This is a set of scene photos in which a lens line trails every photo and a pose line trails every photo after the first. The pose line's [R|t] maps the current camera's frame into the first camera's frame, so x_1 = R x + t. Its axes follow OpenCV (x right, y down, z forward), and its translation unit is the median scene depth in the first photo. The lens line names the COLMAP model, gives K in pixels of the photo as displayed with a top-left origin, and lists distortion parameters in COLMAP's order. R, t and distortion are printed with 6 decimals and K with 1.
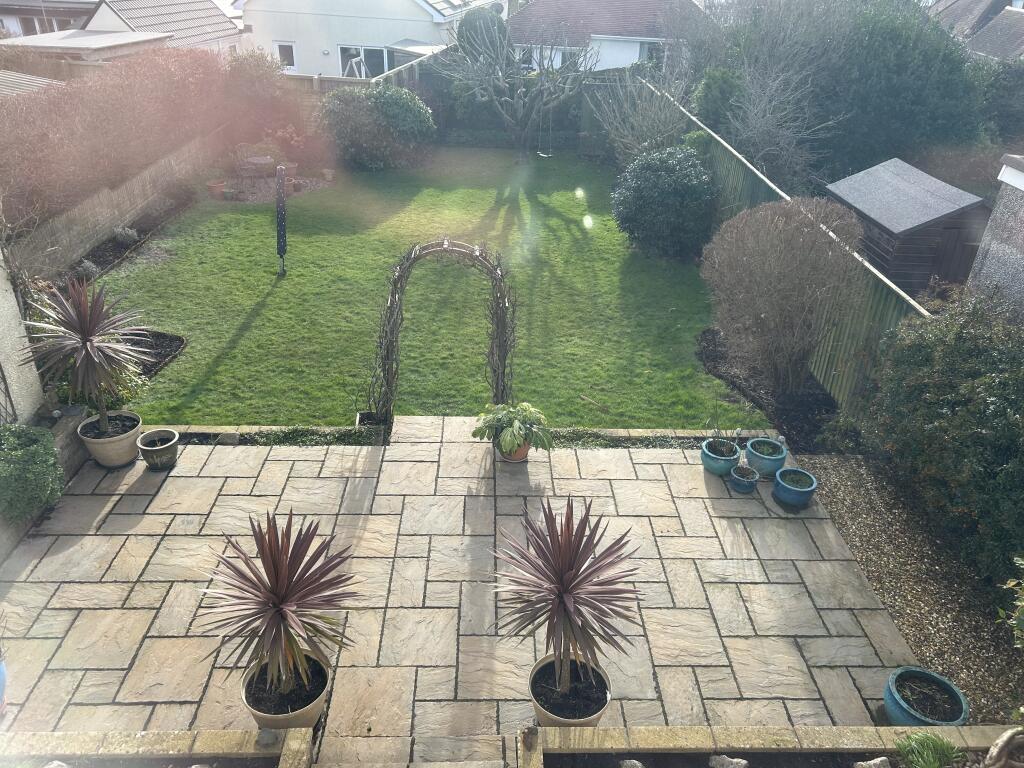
lens RADIAL K [[762.6, 0, 513.3], [0, 762.6, 372.1], [0, 0, 1]] dist [0.100732, -0.151548]
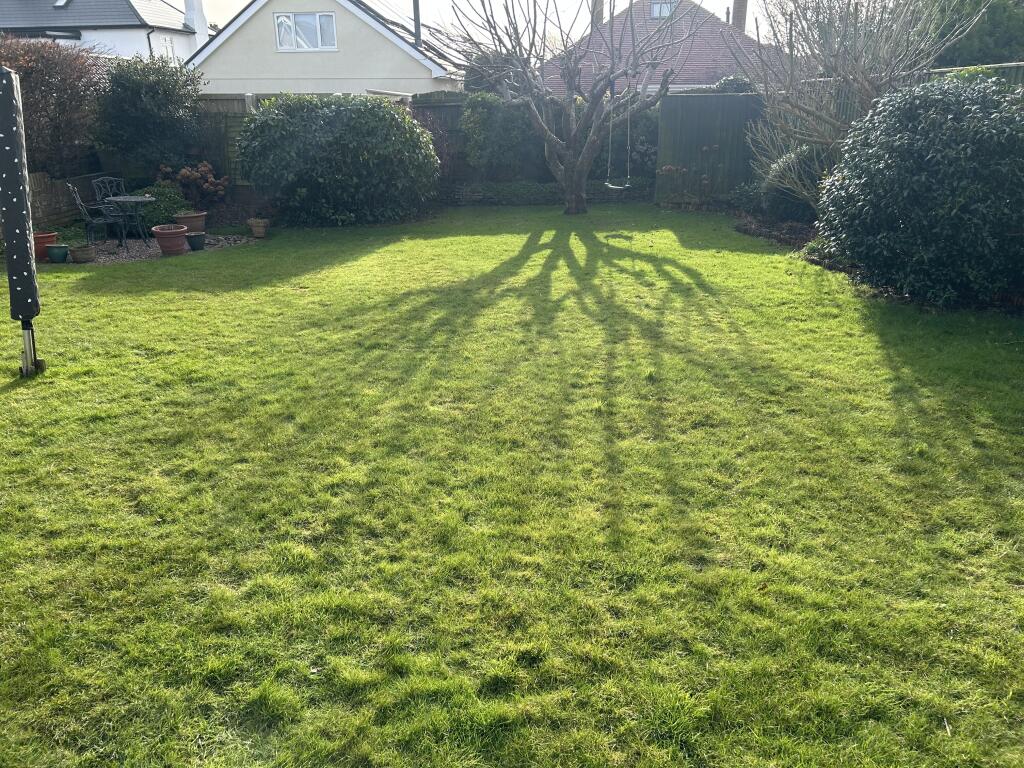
lens RADIAL K [[760.6, 0, 517.9], [0, 760.6, 380.0], [0, 0, 1]] dist [0.071042, -0.078679]
pose [[0.999166, -0.040835, 0.000589, -0.114757], [0.040386, 0.985833, -0.162796, -0.092355], [0.006067, 0.162684, 0.986659, 1.091596]]
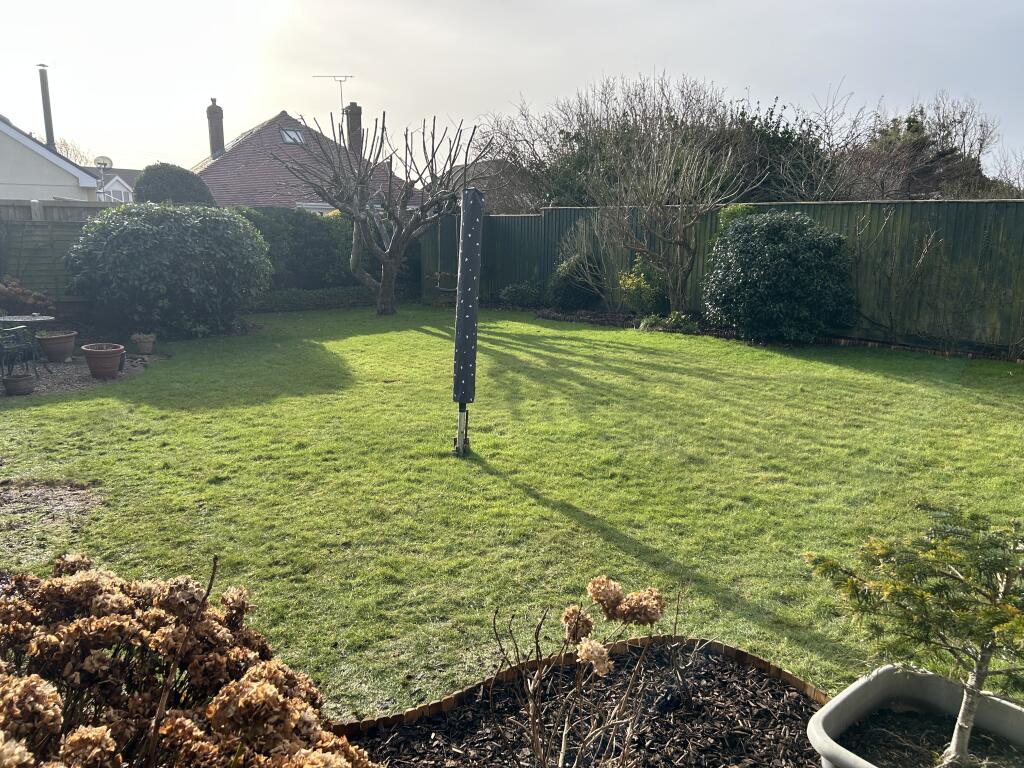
lens RADIAL K [[762.6, 0, 513.3], [0, 762.6, 372.1], [0, 0, 1]] dist [0.100732, -0.151548]
pose [[0.791660, -0.137391, 0.595313, -0.887150], [0.307449, 0.931611, -0.193848, -0.136438], [-0.527967, 0.336490, 0.779760, 1.124334]]
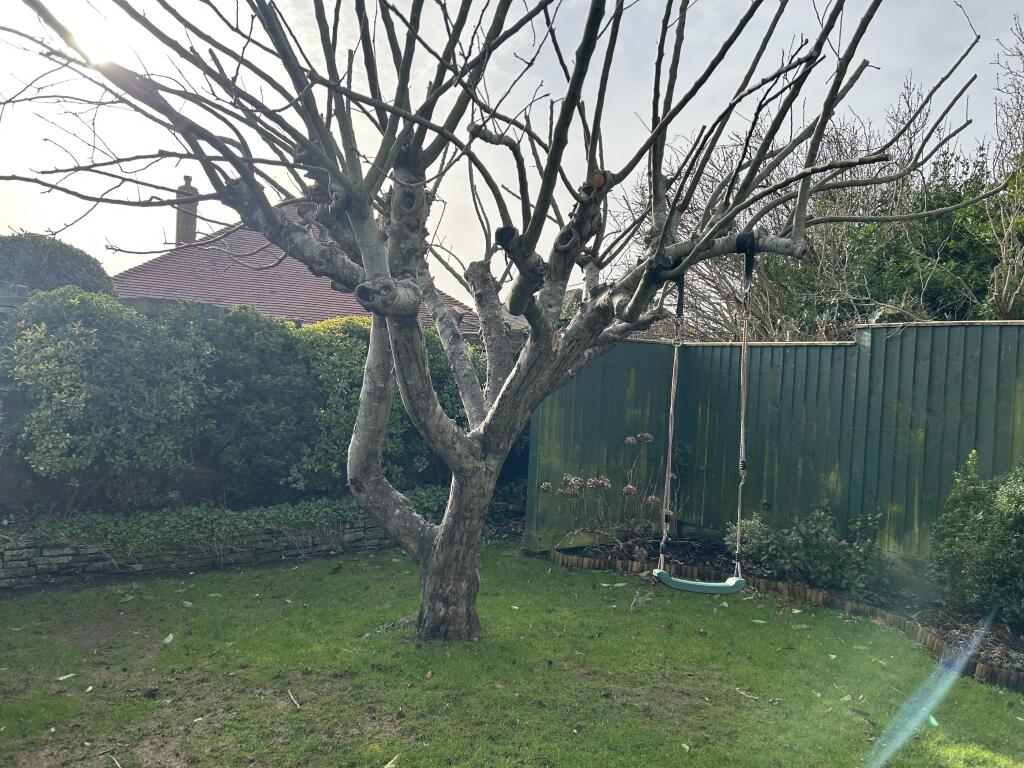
lens RADIAL K [[762.6, 0, 513.3], [0, 762.6, 372.1], [0, 0, 1]] dist [0.100732, -0.151548]
pose [[0.807383, 0.011483, 0.589916, -0.284291], [0.262375, 0.888532, -0.376392, -0.684797], [-0.528480, 0.458672, 0.714373, 2.206987]]
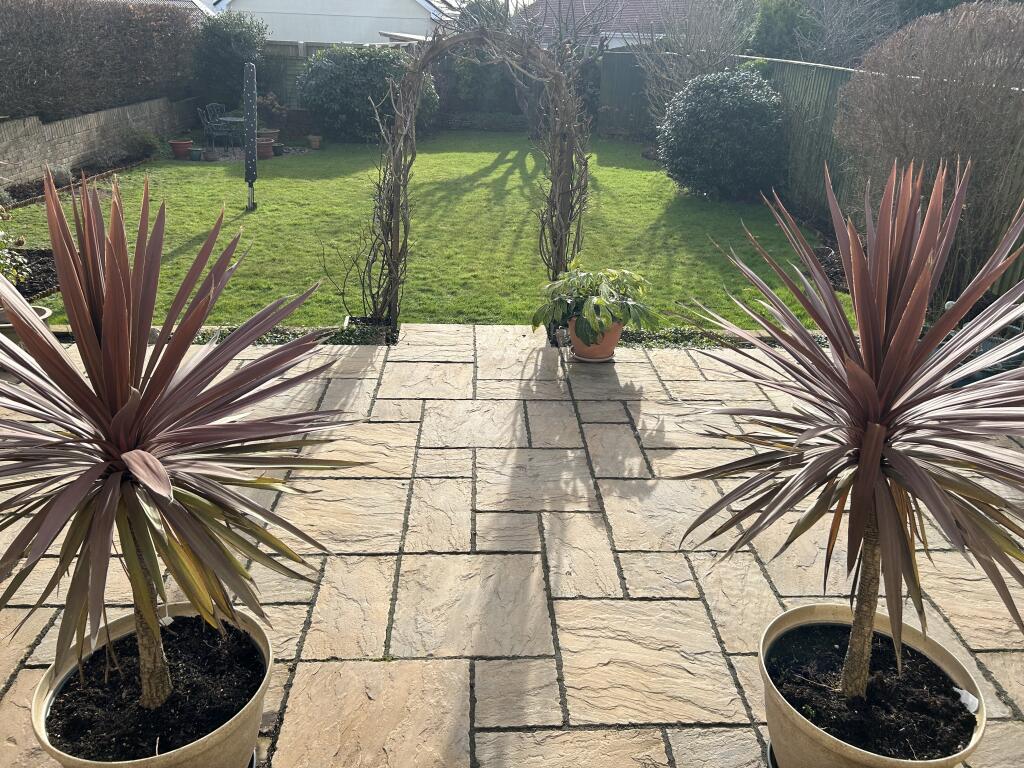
lens RADIAL K [[760.6, 0, 517.9], [0, 760.6, 380.0], [0, 0, 1]] dist [0.071042, -0.078679]
pose [[0.999766, -0.013539, 0.016866, -0.075944], [0.014696, 0.997404, -0.070495, 0.182998], [-0.015867, 0.070726, 0.997370, 0.390710]]
